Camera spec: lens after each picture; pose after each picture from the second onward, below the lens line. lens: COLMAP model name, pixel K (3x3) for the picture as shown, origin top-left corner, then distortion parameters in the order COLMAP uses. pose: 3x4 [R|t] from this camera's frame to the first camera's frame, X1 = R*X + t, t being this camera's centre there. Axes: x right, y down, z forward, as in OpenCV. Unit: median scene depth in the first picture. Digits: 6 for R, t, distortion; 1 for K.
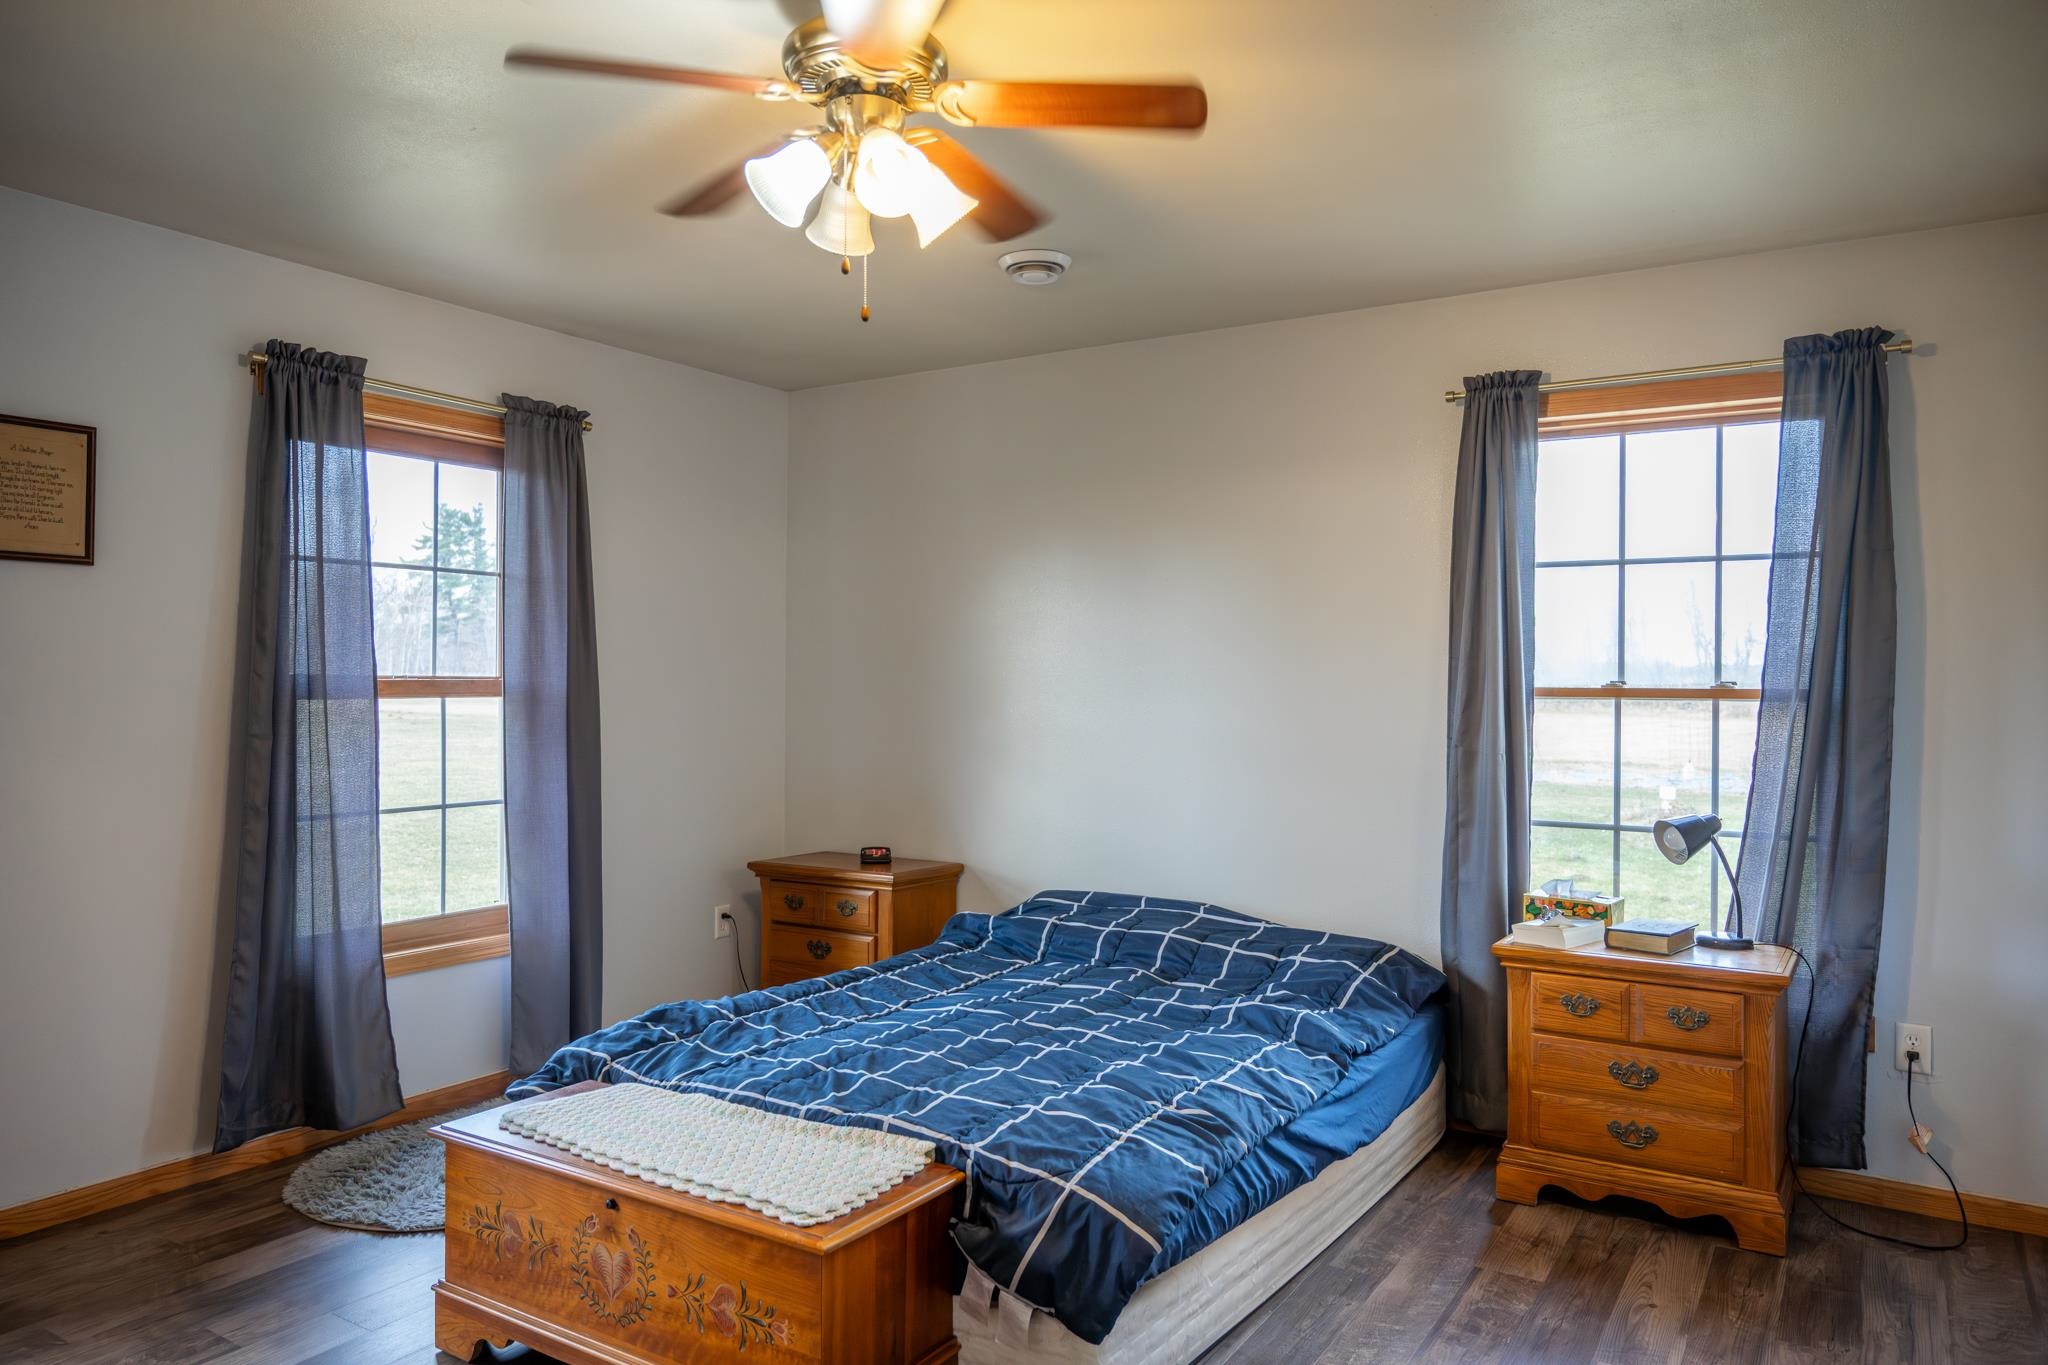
lens RADIAL K [[1367.9, 0, 1025.0], [0, 1367.9, 687.4], [0, 0, 1]] dist [-0.009750, 0.006430]
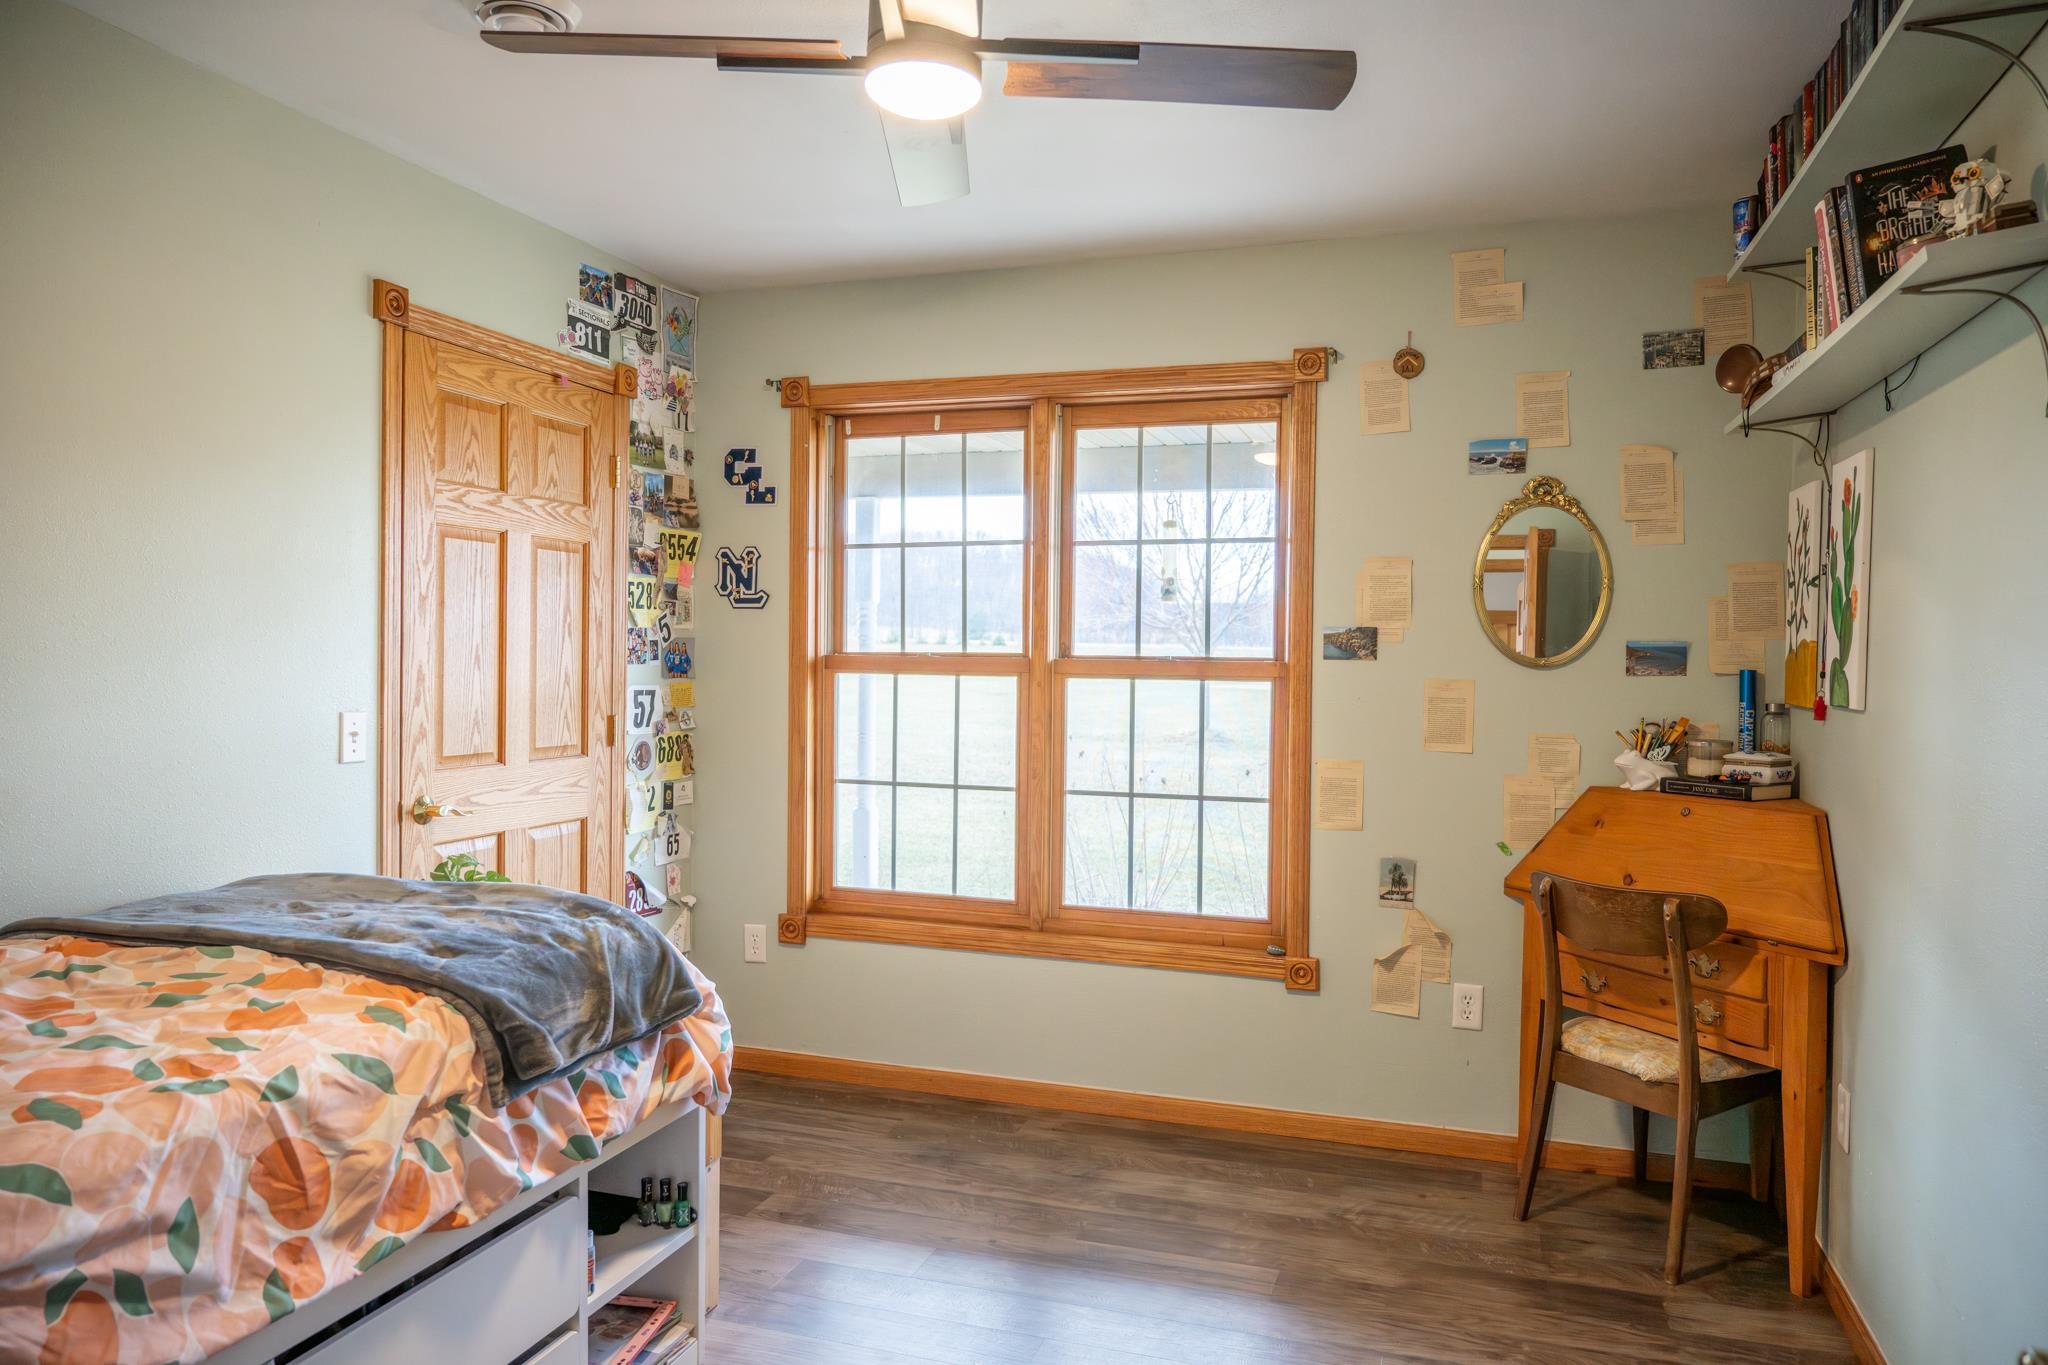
lens RADIAL K [[1367.9, 0, 1026.7], [0, 1367.9, 677.1], [0, 0, 1]] dist [-0.009750, 0.006430]
pose [[0.248792, 0.013666, -0.968460, 0.469738], [-0.017176, 0.999805, 0.009696, -0.001892], [0.968405, 0.014222, 0.248979, 0.694192]]
